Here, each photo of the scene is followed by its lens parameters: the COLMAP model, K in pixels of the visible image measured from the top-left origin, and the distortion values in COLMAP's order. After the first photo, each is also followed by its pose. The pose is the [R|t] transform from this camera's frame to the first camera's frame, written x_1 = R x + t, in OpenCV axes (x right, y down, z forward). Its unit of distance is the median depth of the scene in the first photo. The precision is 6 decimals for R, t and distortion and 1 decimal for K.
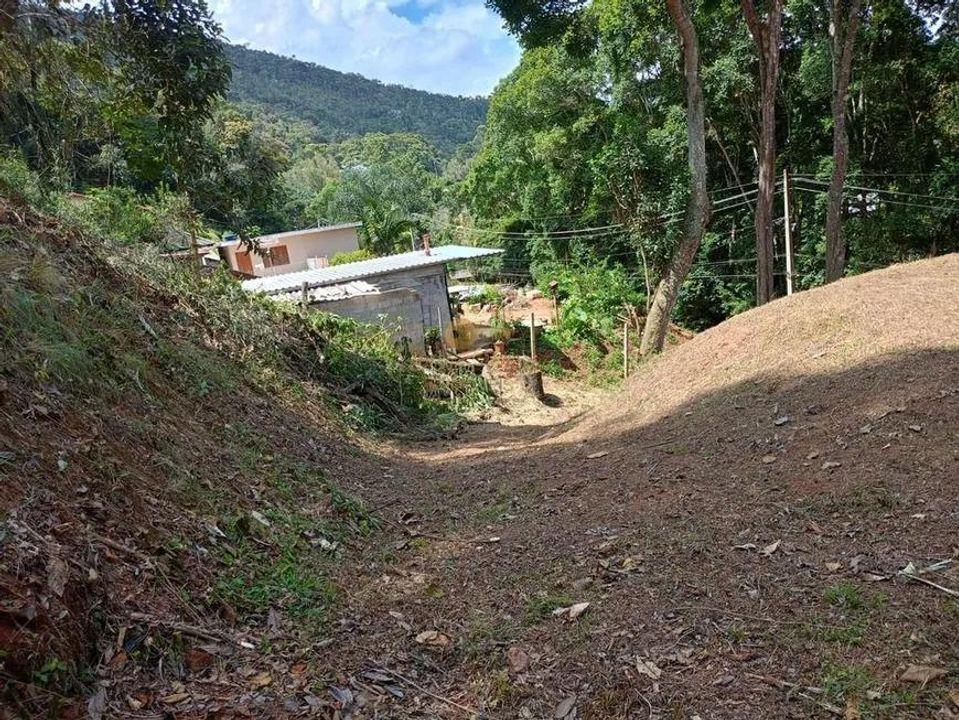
lens RADIAL K [[642.2, 0, 445.6], [0, 642.2, 361.5], [0, 0, 1]] dist [0.042315, -0.000735]
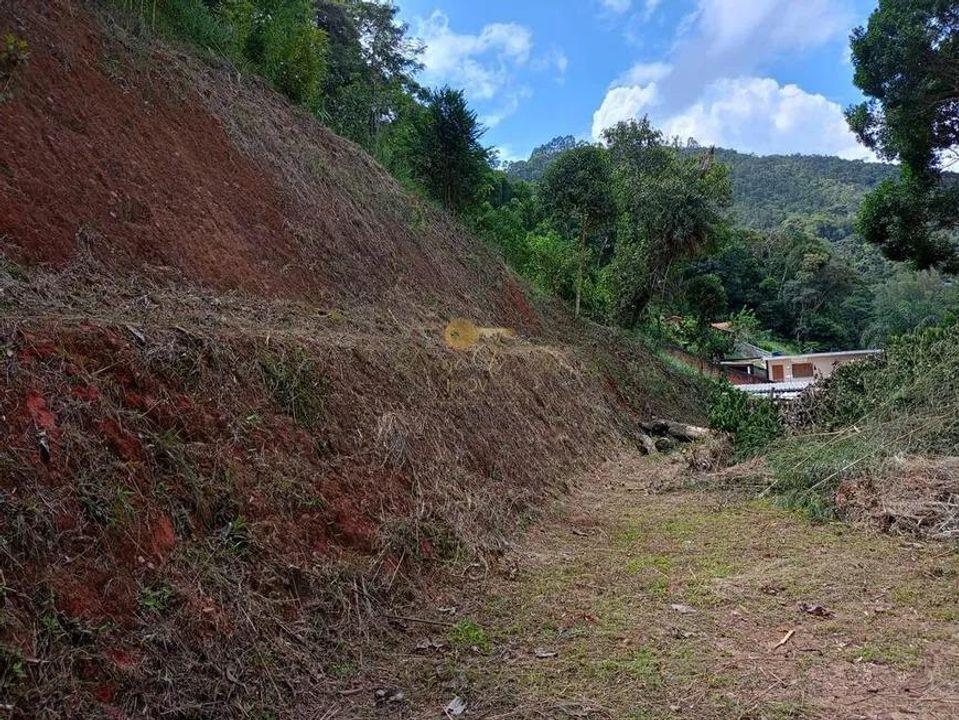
lens RADIAL K [[731.0, 0, 485.0], [0, 731.0, 372.8], [0, 0, 1]] dist [0.017087, -0.013352]
pose [[0.717897, 0.093552, -0.689835, 0.279320], [-0.189849, 0.979678, -0.064712, 0.055682], [0.669763, 0.177421, 0.721069, -0.470121]]
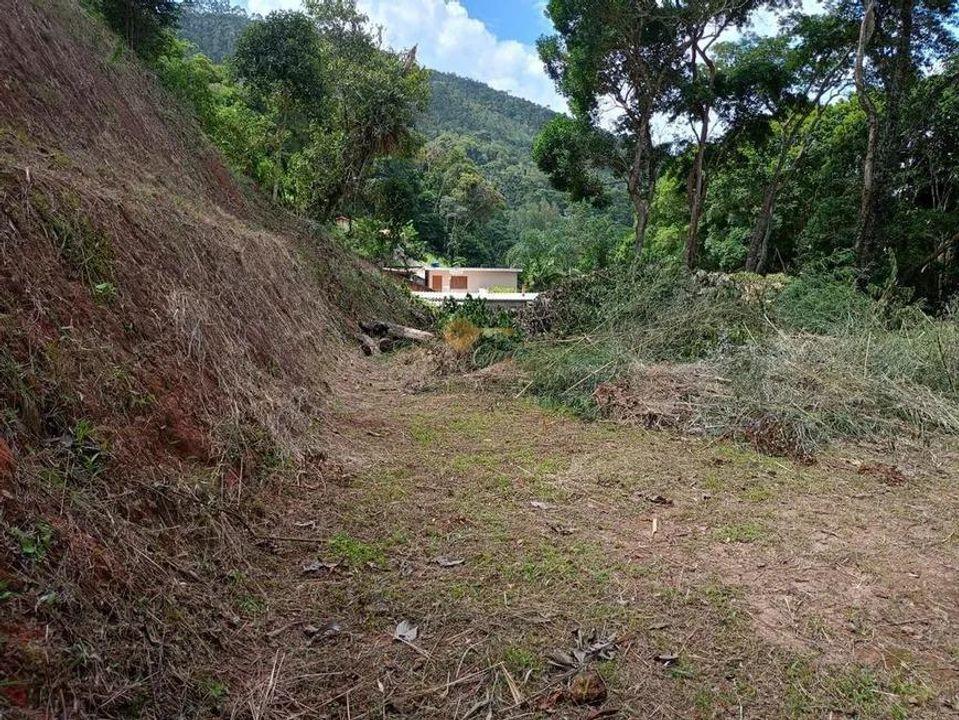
lens RADIAL K [[731.0, 0, 485.0], [0, 731.0, 372.8], [0, 0, 1]] dist [0.017087, -0.013352]
pose [[0.944227, 0.203625, -0.258790, 0.229144], [-0.219905, 0.974883, -0.035280, 0.067382], [0.245106, 0.090221, 0.965289, -0.478623]]
